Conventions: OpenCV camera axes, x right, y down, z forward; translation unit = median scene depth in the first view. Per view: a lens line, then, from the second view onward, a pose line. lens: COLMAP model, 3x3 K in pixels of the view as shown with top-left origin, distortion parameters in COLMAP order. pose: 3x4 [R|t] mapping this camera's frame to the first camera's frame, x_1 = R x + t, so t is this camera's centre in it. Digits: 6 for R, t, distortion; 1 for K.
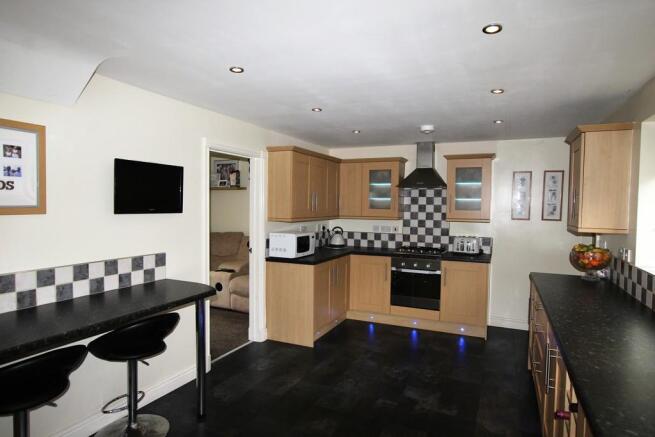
lens RADIAL K [[388.8, 0, 325.9], [0, 388.8, 219.8], [0, 0, 1]] dist [-0.010521, 0.006938]
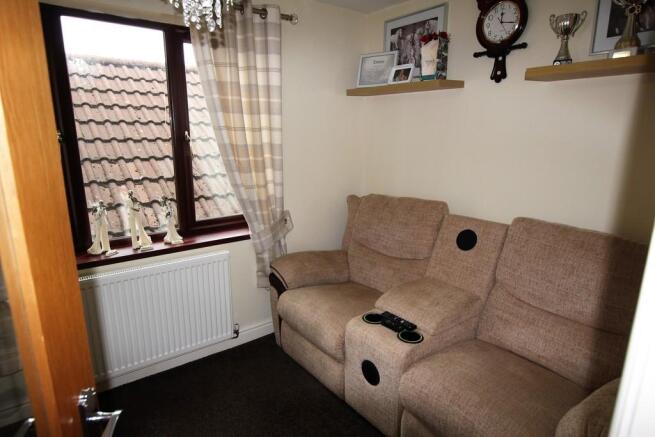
lens RADIAL K [[388.8, 0, 324.9], [0, 388.8, 221.0], [0, 0, 1]] dist [-0.010521, 0.006938]
pose [[0.891515, 0.094182, -0.443092, -0.147946], [-0.013649, 0.983288, 0.181544, -0.017726], [0.452785, -0.155801, 0.877902, 0.601284]]
